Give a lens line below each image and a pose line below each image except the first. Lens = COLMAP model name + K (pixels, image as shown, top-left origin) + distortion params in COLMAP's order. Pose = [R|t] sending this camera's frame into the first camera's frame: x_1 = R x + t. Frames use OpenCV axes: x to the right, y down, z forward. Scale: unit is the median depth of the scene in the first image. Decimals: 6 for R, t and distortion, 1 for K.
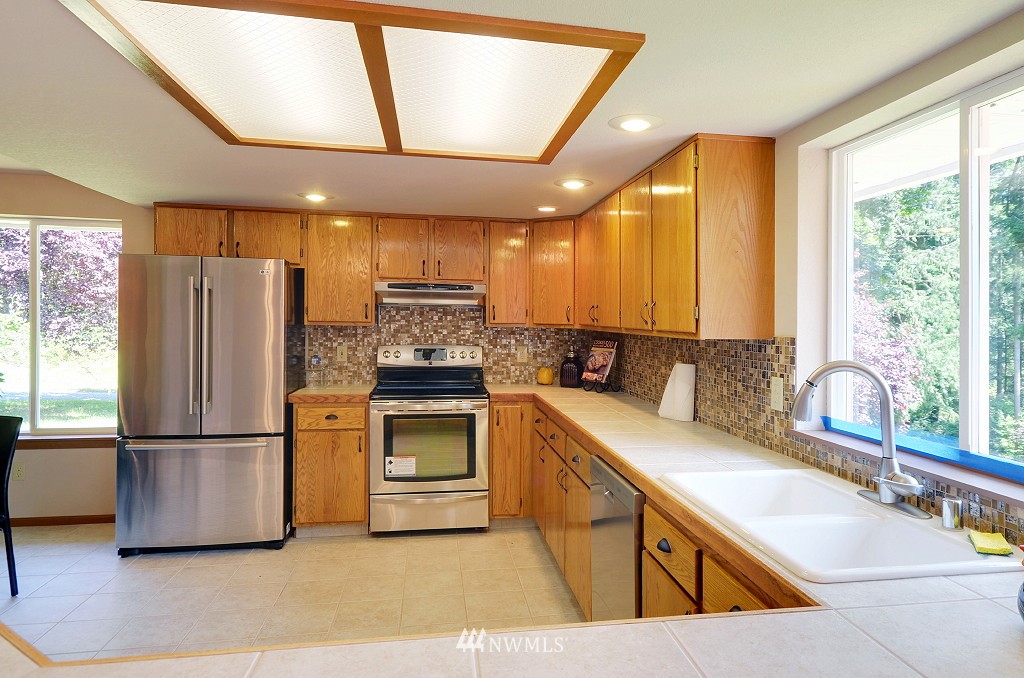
lens RADIAL K [[635.8, 0, 510.4], [0, 635.8, 311.6], [0, 0, 1]] dist [-0.000267, 0.000001]
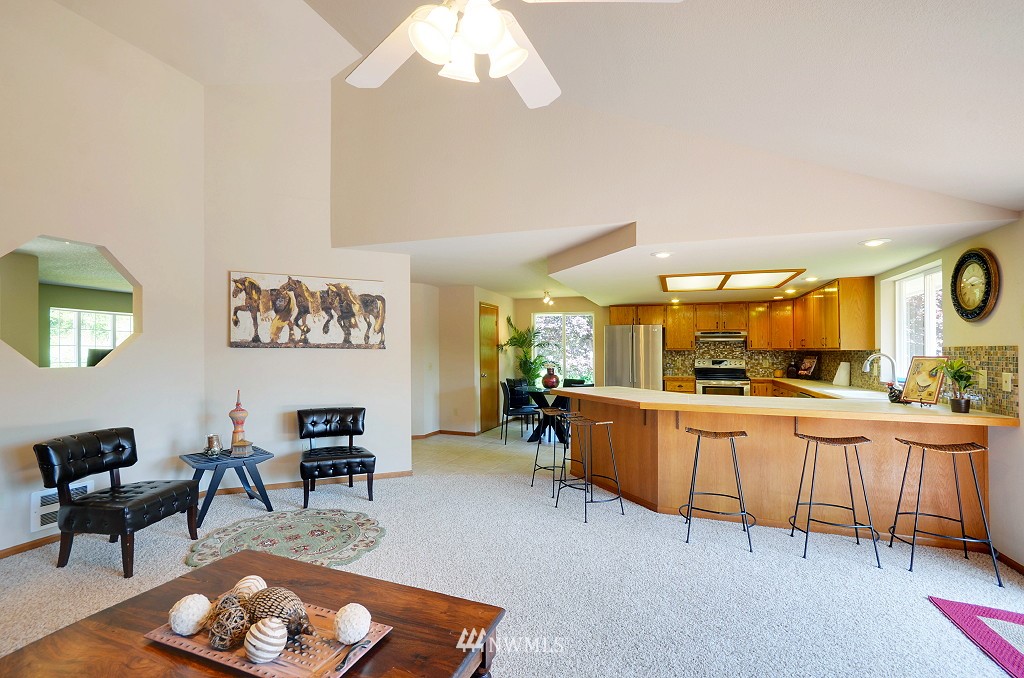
lens RADIAL K [[450.8, 0, 510.7], [0, 450.8, 351.4], [0, 0, 1]] dist [0.001075, 0.000215]
pose [[0.884845, -0.011327, -0.465747, -0.037622], [0.013926, 0.999901, 0.002139, 0.013476], [0.465677, -0.008379, 0.884915, -0.814168]]
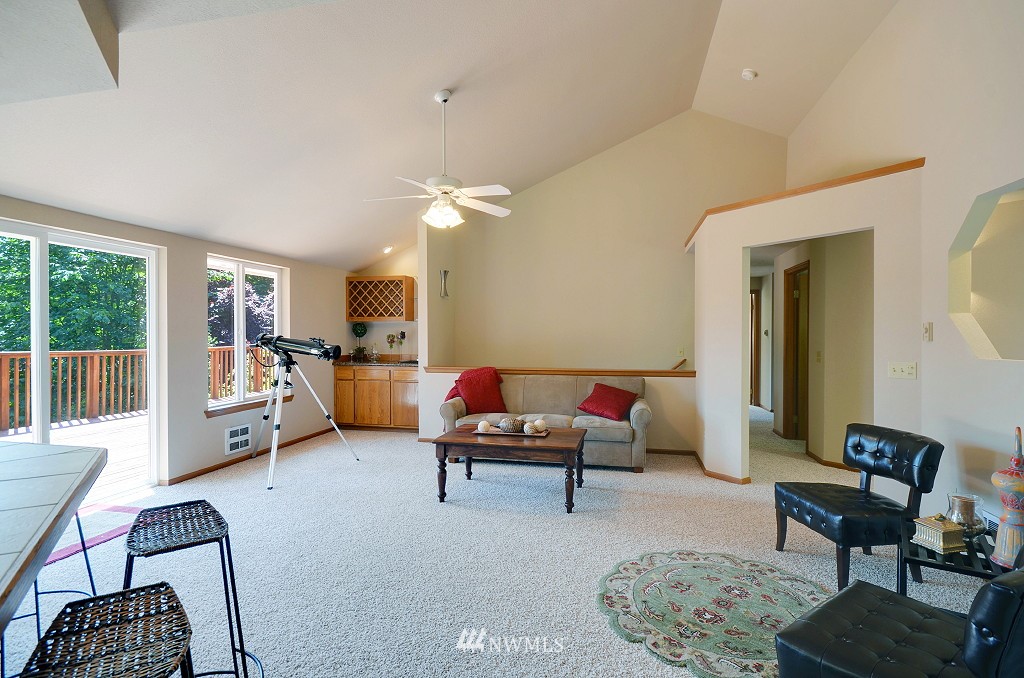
lens RADIAL K [[514.5, 0, 508.2], [0, 514.5, 334.9], [0, 0, 1]] dist [-0.004313, -0.000190]
pose [[-0.937729, -0.013553, 0.347103, -0.622626], [-0.011168, 0.999898, 0.008870, 0.012605], [-0.347188, 0.004441, -0.937785, 0.220258]]
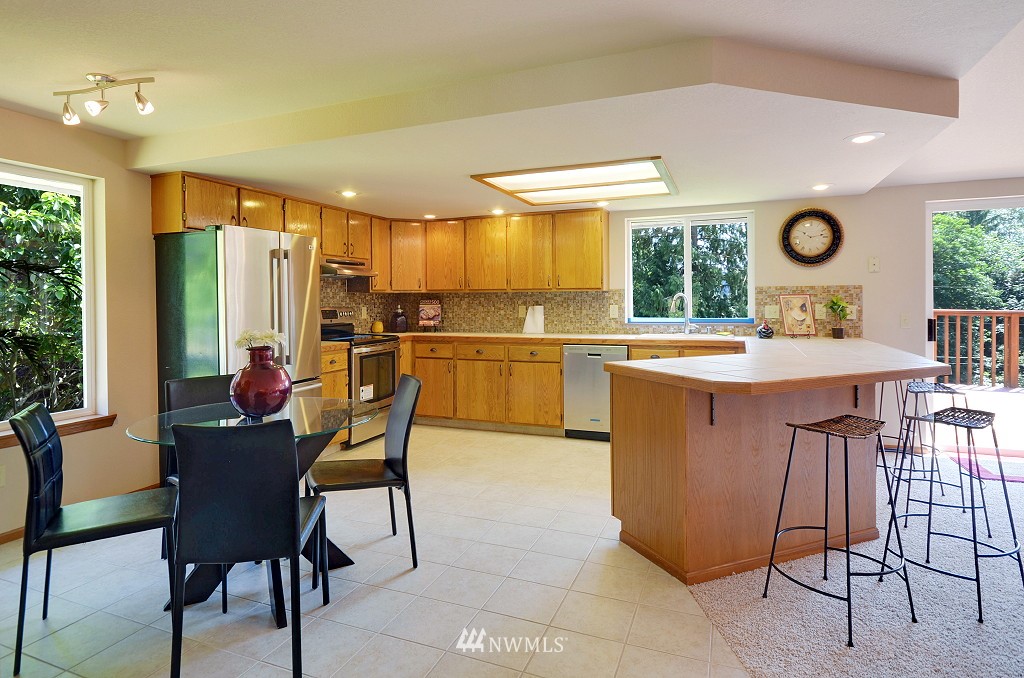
lens RADIAL K [[578.5, 0, 517.4], [0, 578.5, 297.4], [0, 0, 1]] dist [0.001855, 0.000215]
pose [[0.509018, -0.016680, 0.860594, -1.002423], [0.007359, 0.999860, 0.015027, 0.018458], [-0.860724, -0.001316, 0.509070, 0.073301]]
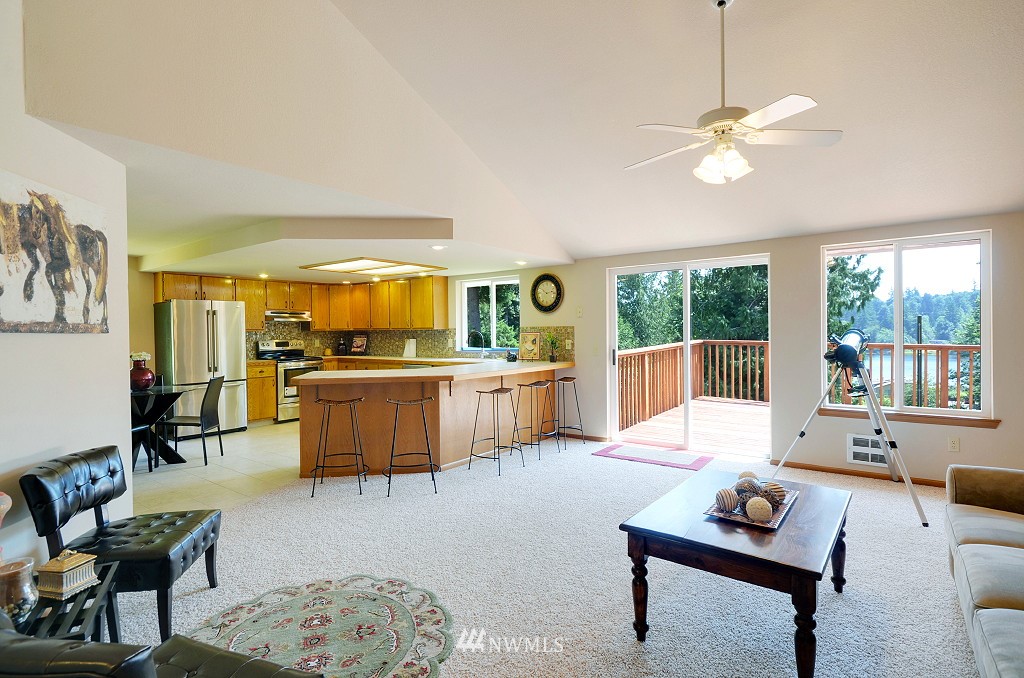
lens RADIAL K [[514.5, 0, 508.2], [0, 514.5, 334.9], [0, 0, 1]] dist [-0.004313, -0.000190]
pose [[0.712107, -0.030031, 0.701429, -0.849955], [0.015100, 0.999509, 0.027462, -0.001069], [-0.701909, -0.008964, 0.712210, -0.827346]]
